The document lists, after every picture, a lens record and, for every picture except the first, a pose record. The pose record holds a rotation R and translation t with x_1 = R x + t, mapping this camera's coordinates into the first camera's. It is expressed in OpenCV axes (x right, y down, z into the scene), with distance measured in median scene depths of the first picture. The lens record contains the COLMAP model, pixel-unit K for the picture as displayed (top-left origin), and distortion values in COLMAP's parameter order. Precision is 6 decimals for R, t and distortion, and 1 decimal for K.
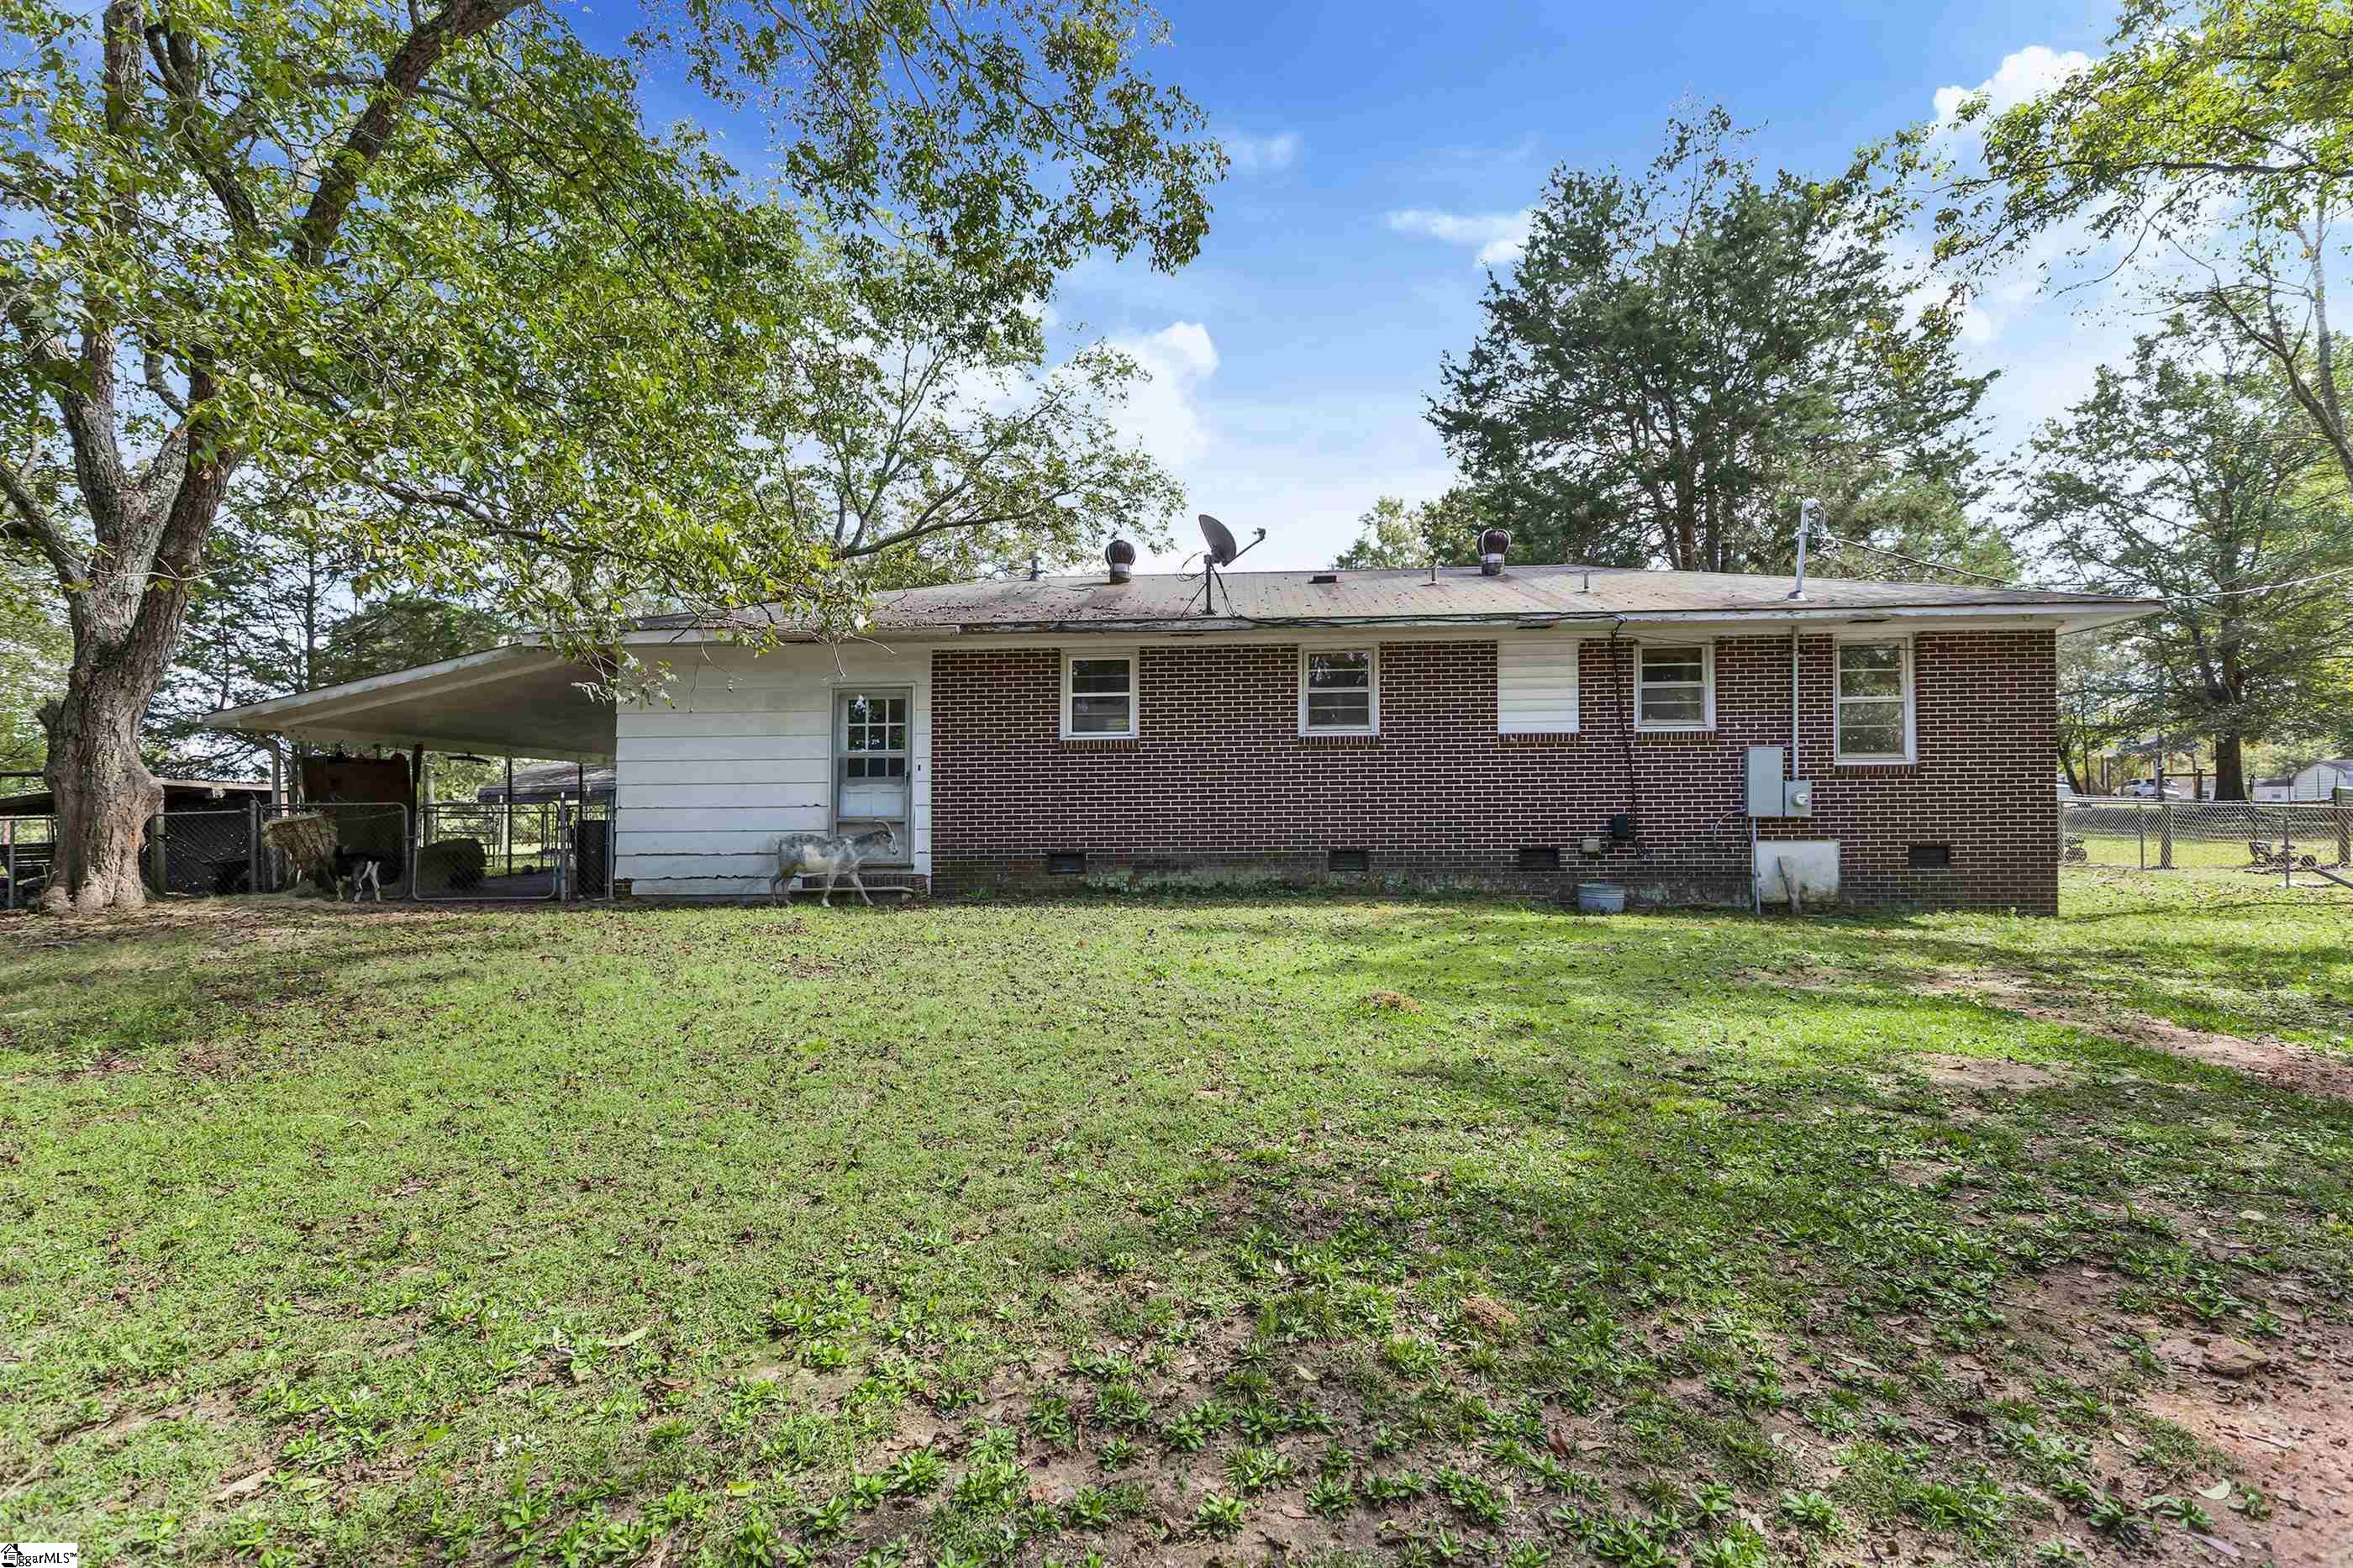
lens RADIAL K [[1040.8, 0, 1176.5], [0, 1040.8, 784.0], [0, 0, 1]] dist [-0.001339, -0.000117]
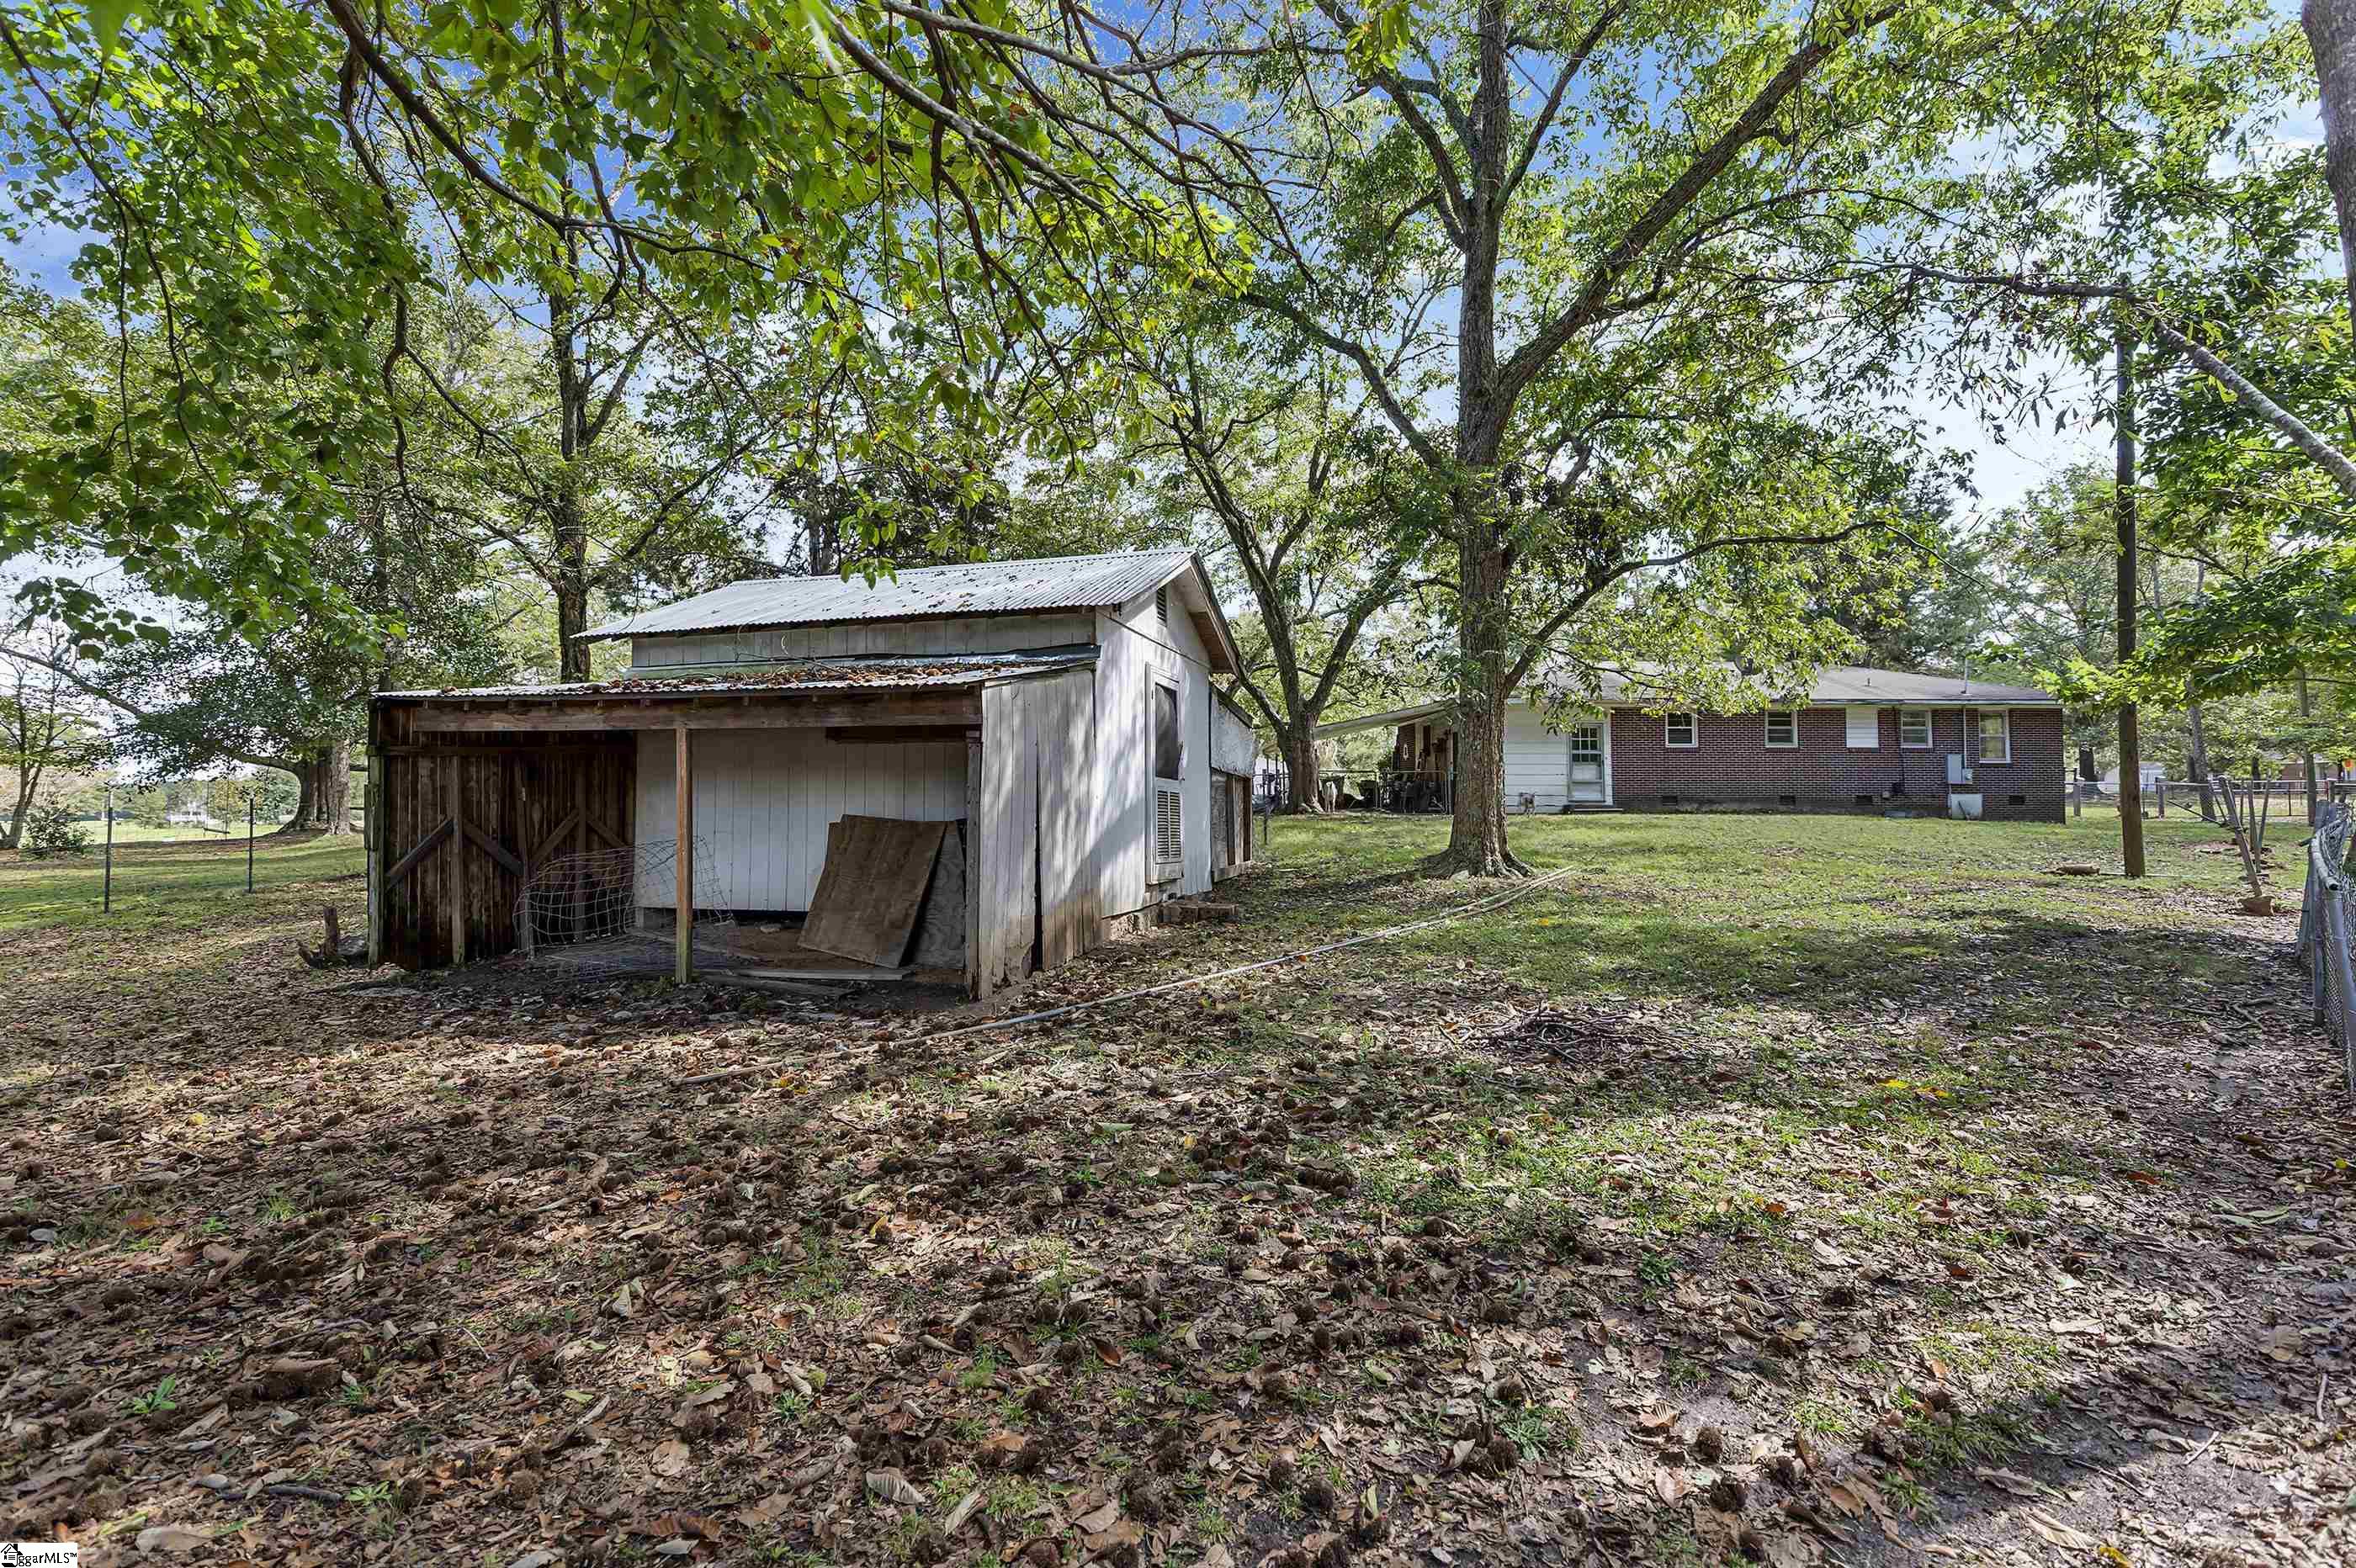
lens RADIAL K [[1042.1, 0, 1178.0], [0, 1042.1, 784.0], [0, 0, 1]] dist [-0.001339, -0.000117]
pose [[0.994941, 0.012677, 0.099656, -1.437594], [-0.011915, 0.999895, -0.008237, 0.071693], [-0.099750, 0.007008, 0.994988, -1.203925]]
